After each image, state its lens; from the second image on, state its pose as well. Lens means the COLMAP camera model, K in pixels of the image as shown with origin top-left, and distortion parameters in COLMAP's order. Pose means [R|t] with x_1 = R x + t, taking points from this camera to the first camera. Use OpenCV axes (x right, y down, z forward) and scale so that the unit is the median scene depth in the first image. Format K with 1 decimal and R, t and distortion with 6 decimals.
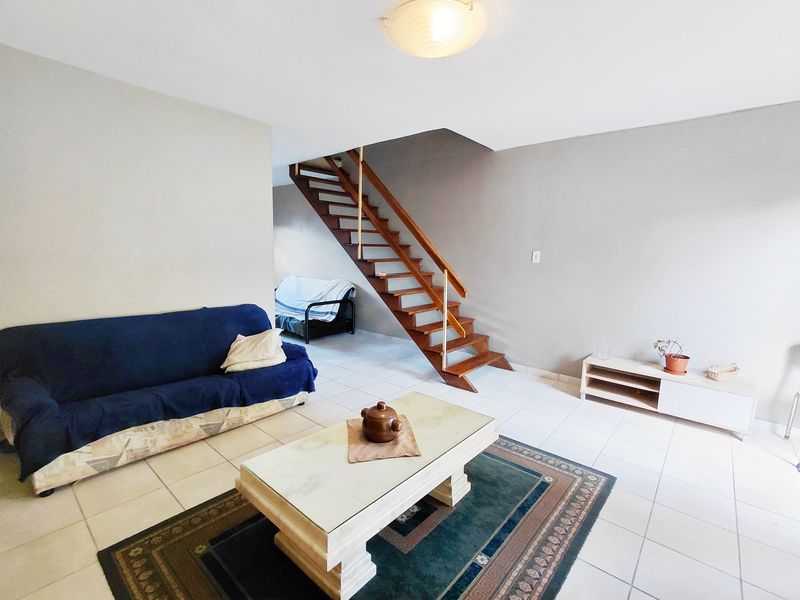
lens RADIAL K [[370.0, 0, 401.3], [0, 370.0, 301.0], [0, 0, 1]] dist [-0.001324, 0.000500]
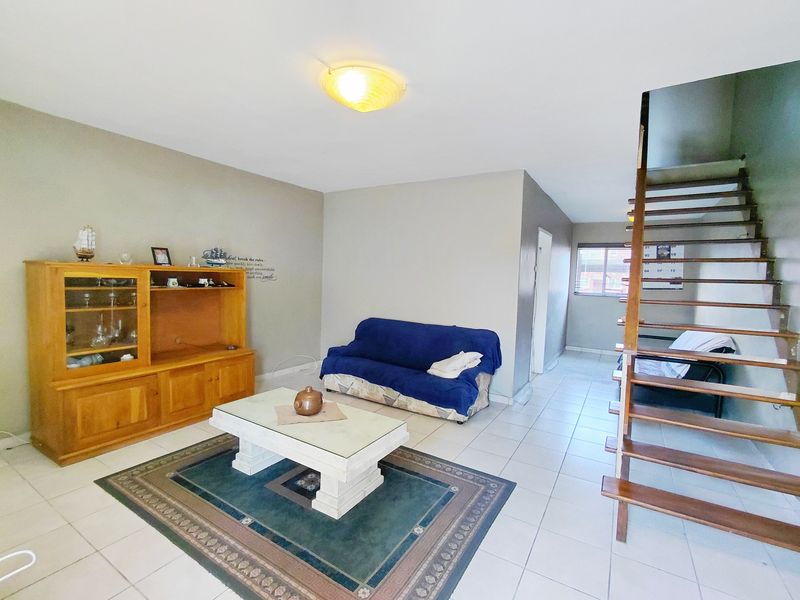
lens RADIAL K [[370.0, 0, 399.8], [0, 370.0, 300.6], [0, 0, 1]] dist [-0.001324, 0.000500]
pose [[0.156278, 0.042054, -0.986818, 1.047495], [-0.160979, 0.986819, 0.016560, -0.088703], [0.974507, 0.156269, 0.160987, 0.837546]]
